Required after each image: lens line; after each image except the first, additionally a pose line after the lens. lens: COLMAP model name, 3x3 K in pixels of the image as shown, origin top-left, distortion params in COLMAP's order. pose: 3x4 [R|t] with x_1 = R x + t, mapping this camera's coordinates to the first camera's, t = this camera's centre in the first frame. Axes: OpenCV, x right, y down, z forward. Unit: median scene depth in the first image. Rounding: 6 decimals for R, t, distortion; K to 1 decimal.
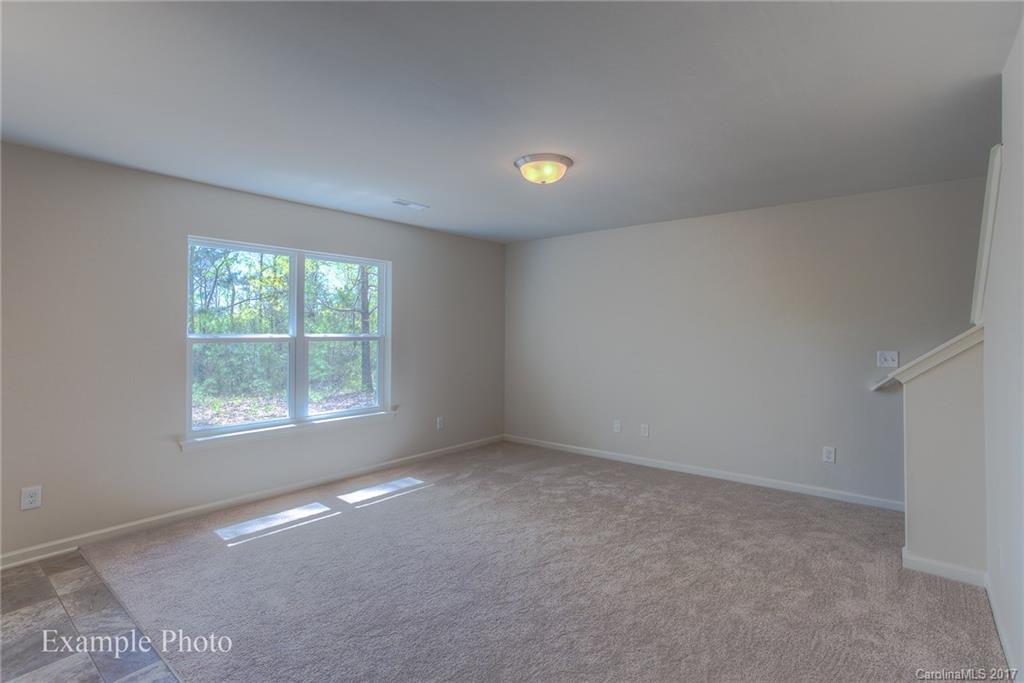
lens RADIAL K [[486.3, 0, 536.5], [0, 486.3, 333.4], [0, 0, 1]] dist [-0.001571, 0.017248]
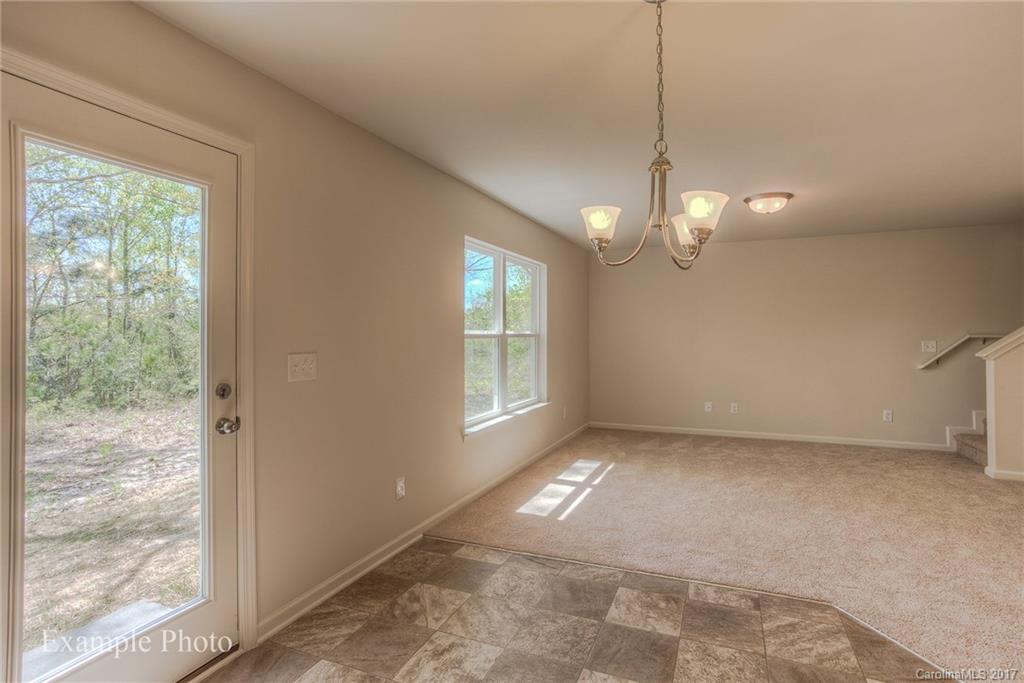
lens RADIAL K [[486.3, 0, 536.5], [0, 486.3, 333.4], [0, 0, 1]] dist [-0.001571, 0.017248]
pose [[0.953558, -0.003778, 0.301184, -0.835281], [0.004658, 0.999987, -0.002204, 0.009688], [-0.301172, 0.003504, 0.953563, -0.043668]]
